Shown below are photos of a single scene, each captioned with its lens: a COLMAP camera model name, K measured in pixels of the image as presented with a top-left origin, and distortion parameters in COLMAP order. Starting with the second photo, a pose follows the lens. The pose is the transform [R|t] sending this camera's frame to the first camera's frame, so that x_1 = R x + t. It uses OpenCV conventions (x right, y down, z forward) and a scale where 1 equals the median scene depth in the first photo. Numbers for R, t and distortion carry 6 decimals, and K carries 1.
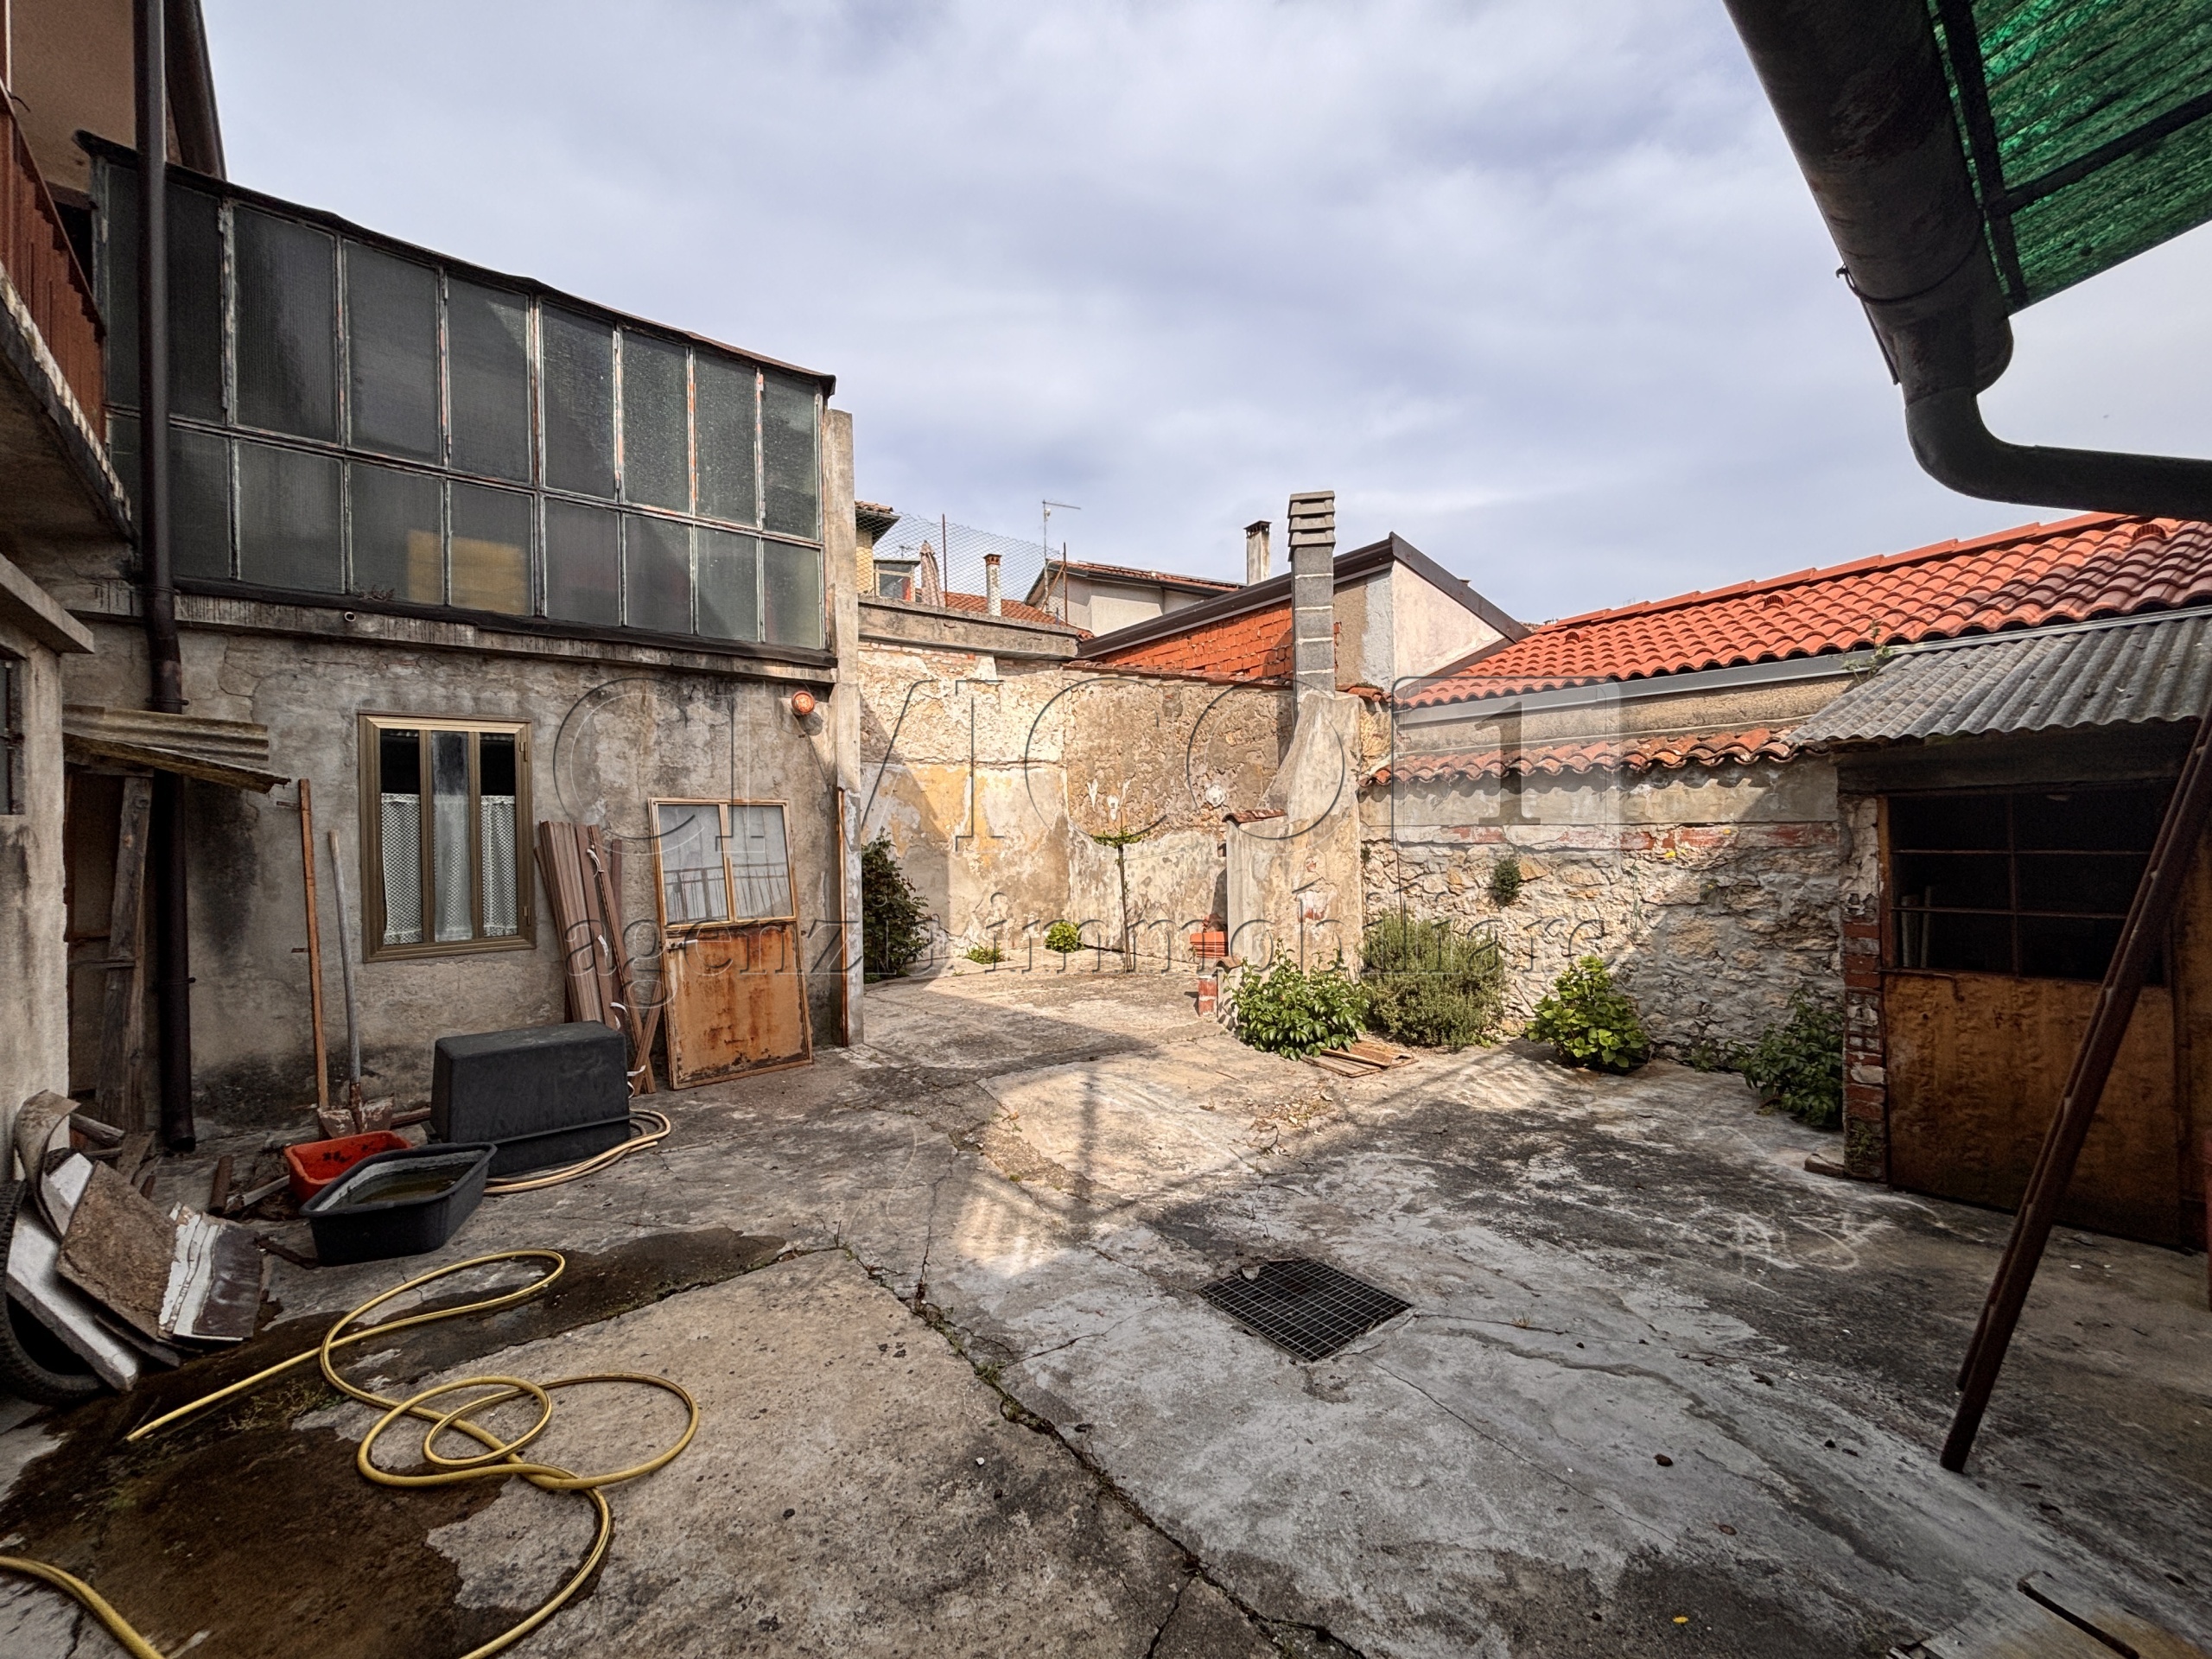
lens RADIAL K [[899.1, 0, 1098.9], [0, 899.1, 834.1], [0, 0, 1]] dist [-0.001120, 0.000724]
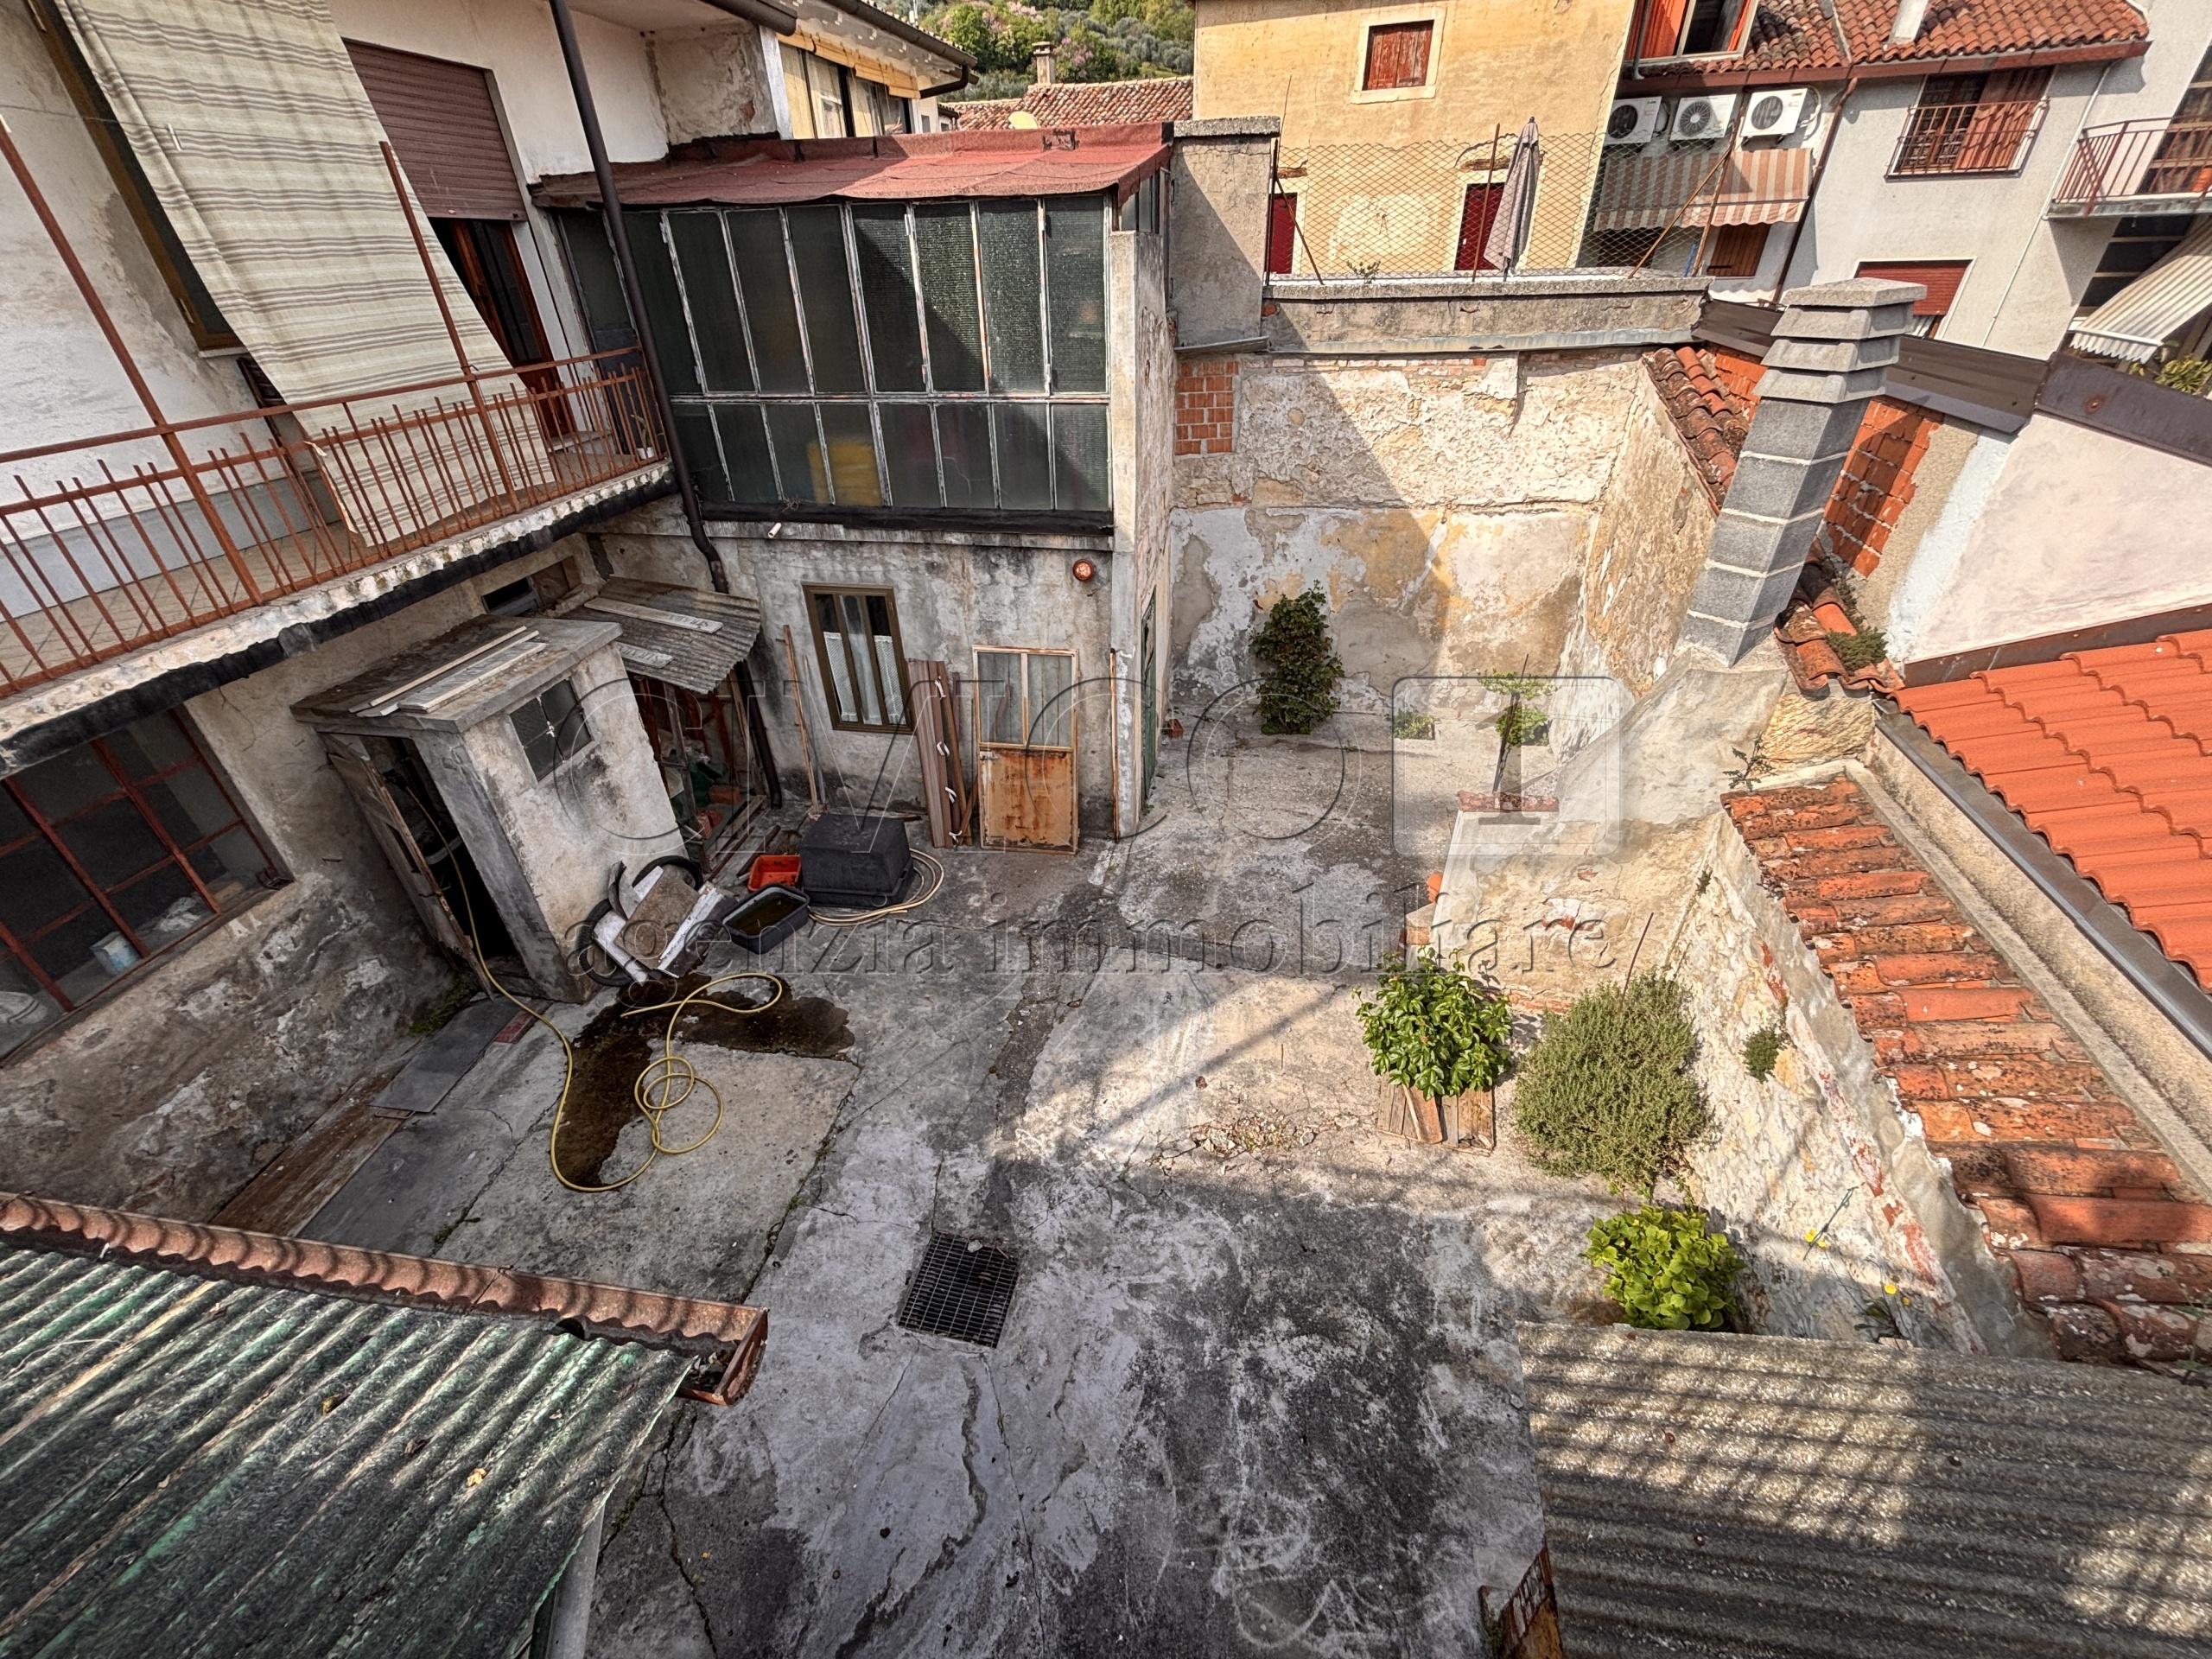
lens RADIAL K [[899.1, 0, 1099.2], [0, 899.1, 831.9], [0, 0, 1]] dist [-0.001120, 0.000724]
pose [[0.637232, 0.427905, -0.640962, 0.754327], [0.012339, 0.825921, 0.563651, -0.727630], [0.770573, -0.367086, 0.521023, 0.486984]]
